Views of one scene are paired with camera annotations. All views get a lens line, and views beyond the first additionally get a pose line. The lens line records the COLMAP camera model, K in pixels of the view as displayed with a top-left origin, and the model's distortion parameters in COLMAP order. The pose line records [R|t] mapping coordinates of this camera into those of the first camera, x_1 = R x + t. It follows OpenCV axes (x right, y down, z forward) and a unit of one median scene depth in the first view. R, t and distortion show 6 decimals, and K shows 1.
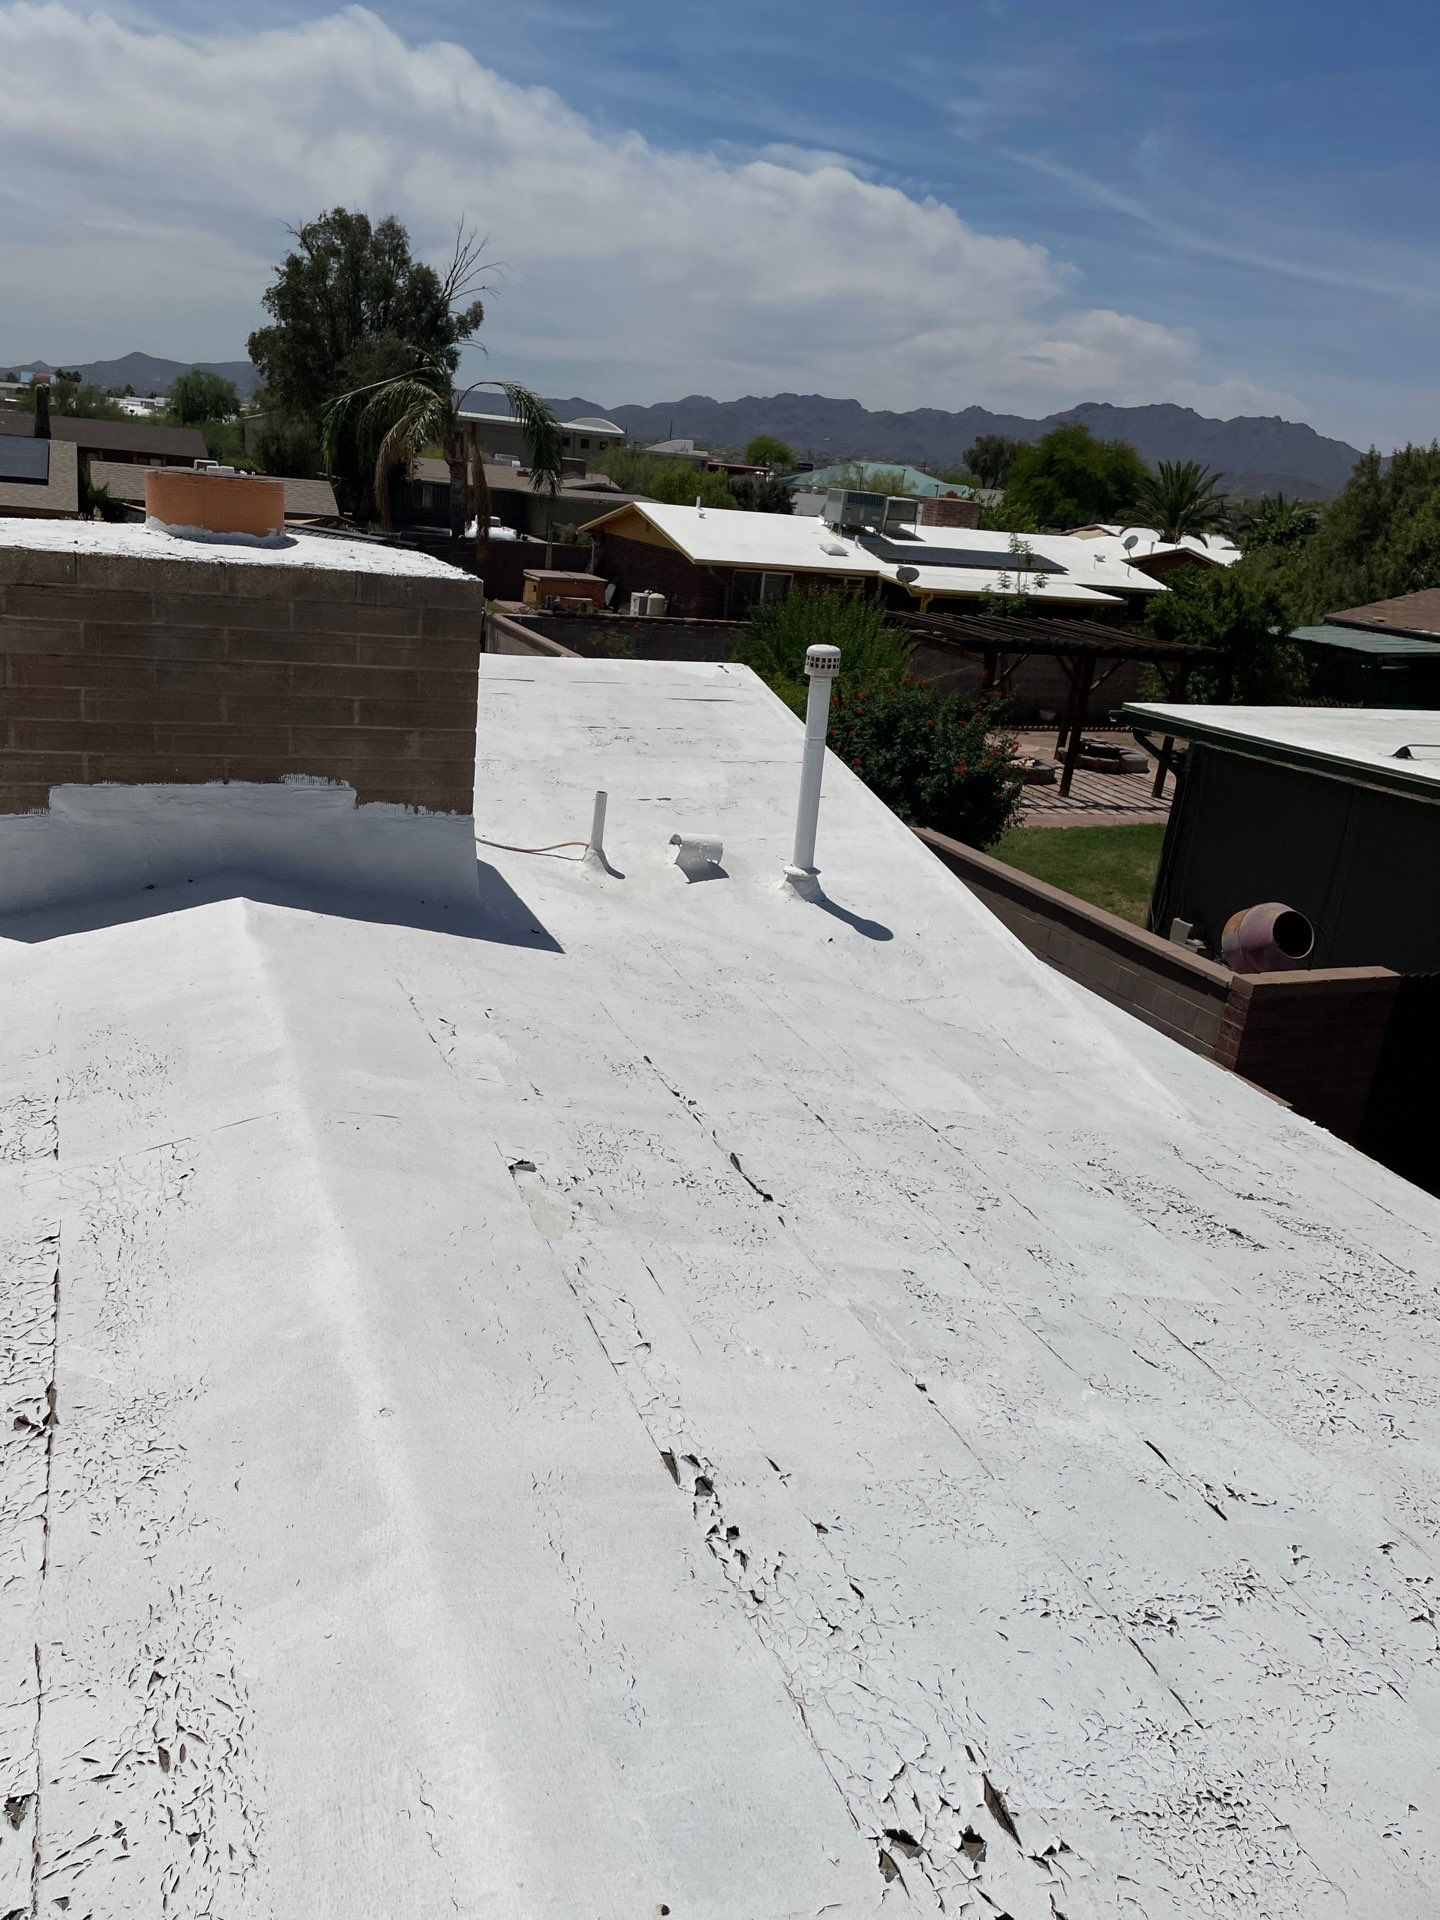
lens RADIAL K [[1463.2, 0, 721.2], [0, 1463.2, 927.5], [0, 0, 1]] dist [0.105422, -0.150112]
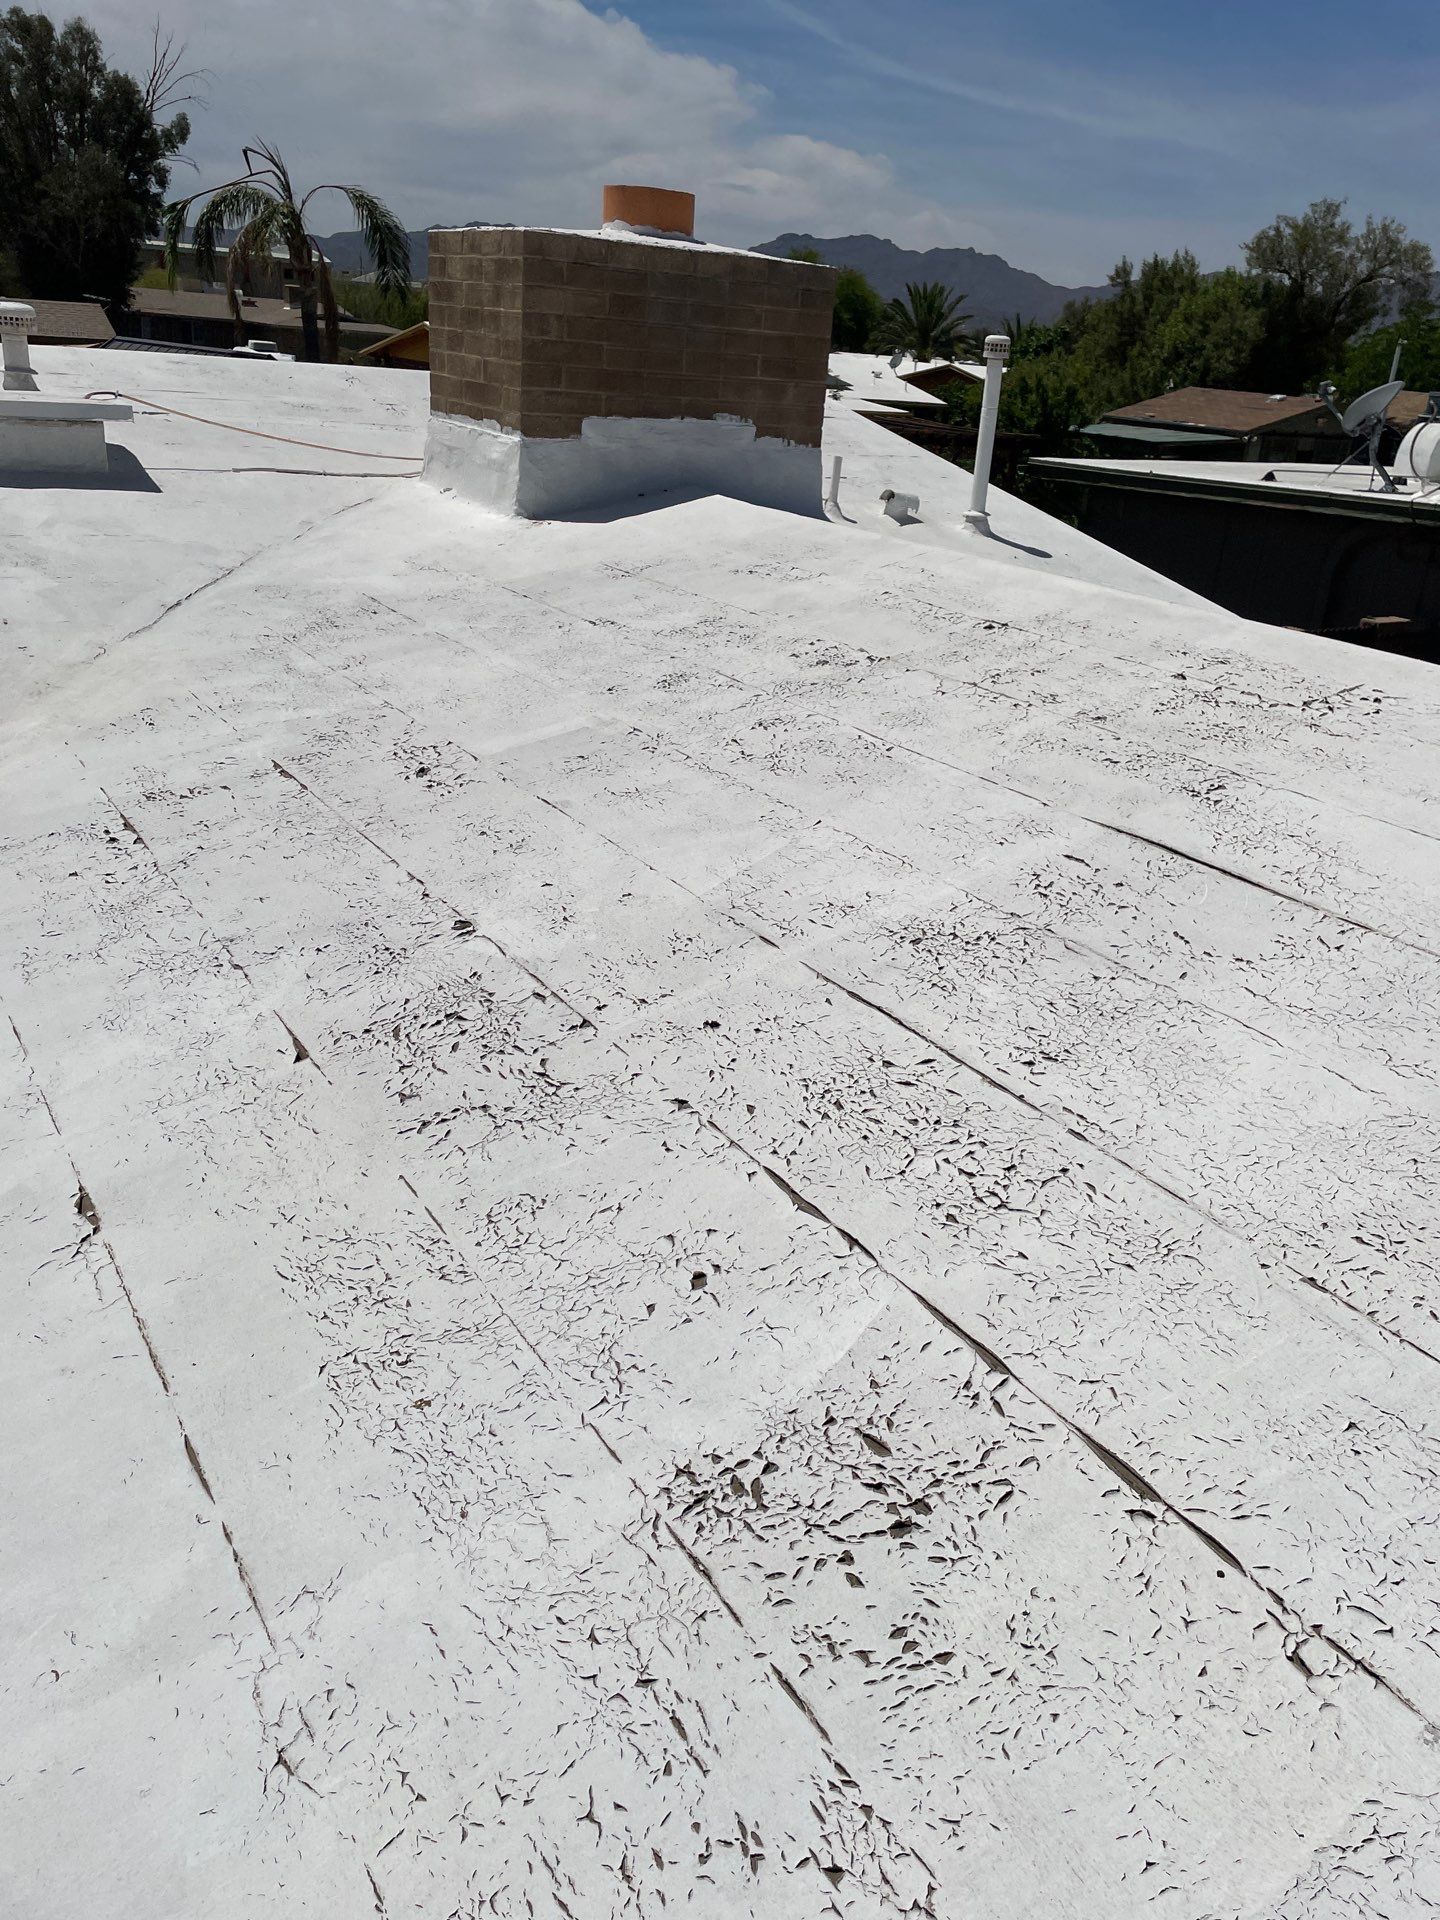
lens RADIAL K [[1553.3, 0, 720.0], [0, 1553.3, 960.0], [0, 0, 1]] dist [0.080048, -0.110524]
pose [[0.975202, -0.095774, 0.199522, -0.135723], [0.078315, 0.992520, 0.093647, 0.058180], [-0.206998, -0.075699, 0.975408, -0.105270]]
